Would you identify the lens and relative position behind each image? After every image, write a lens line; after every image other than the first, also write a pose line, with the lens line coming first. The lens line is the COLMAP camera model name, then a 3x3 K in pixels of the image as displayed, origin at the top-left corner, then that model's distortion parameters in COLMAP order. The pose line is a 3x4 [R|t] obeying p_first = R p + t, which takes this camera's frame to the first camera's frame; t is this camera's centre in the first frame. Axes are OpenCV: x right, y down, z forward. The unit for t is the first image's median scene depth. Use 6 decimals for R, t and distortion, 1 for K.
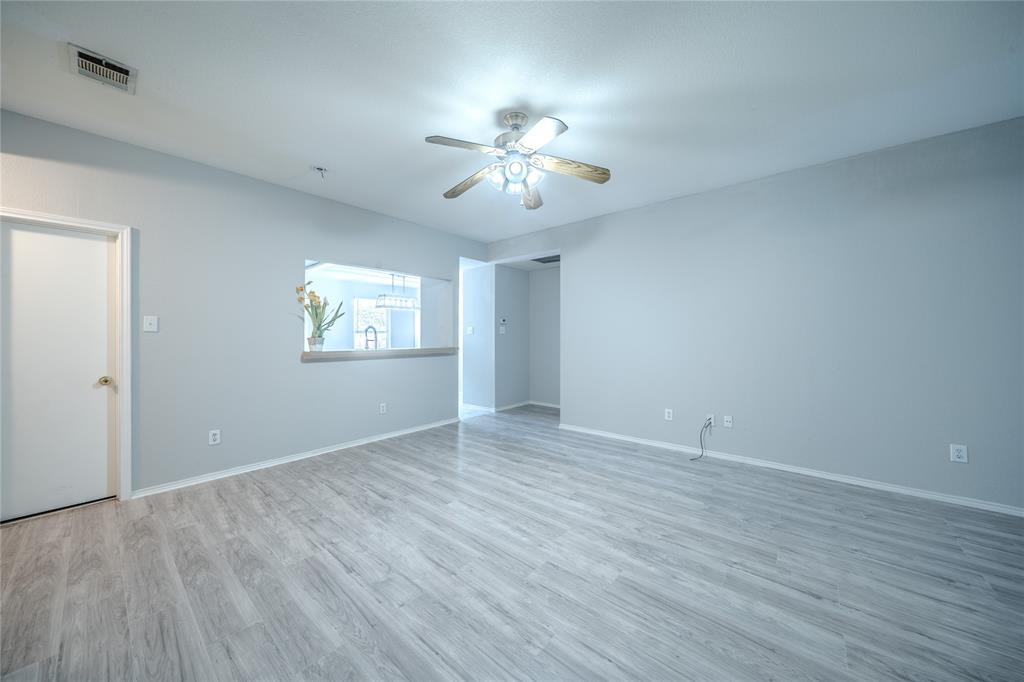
lens RADIAL K [[356.3, 0, 499.8], [0, 356.3, 336.8], [0, 0, 1]] dist [0.001528, -0.000050]
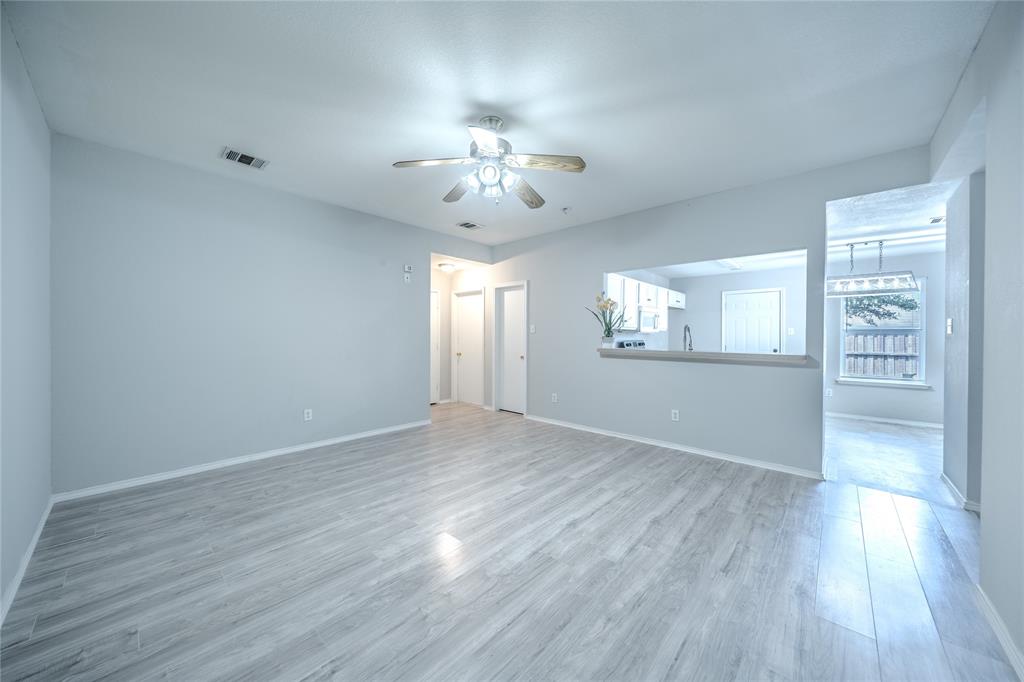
lens RADIAL K [[356.3, 0, 499.8], [0, 356.3, 336.8], [0, 0, 1]] dist [0.001528, -0.000050]
pose [[-0.036106, 0.002729, -0.999344, 0.910300], [-0.003224, 0.999991, 0.002848, 0.005705], [0.999343, 0.003325, -0.036096, 0.923492]]
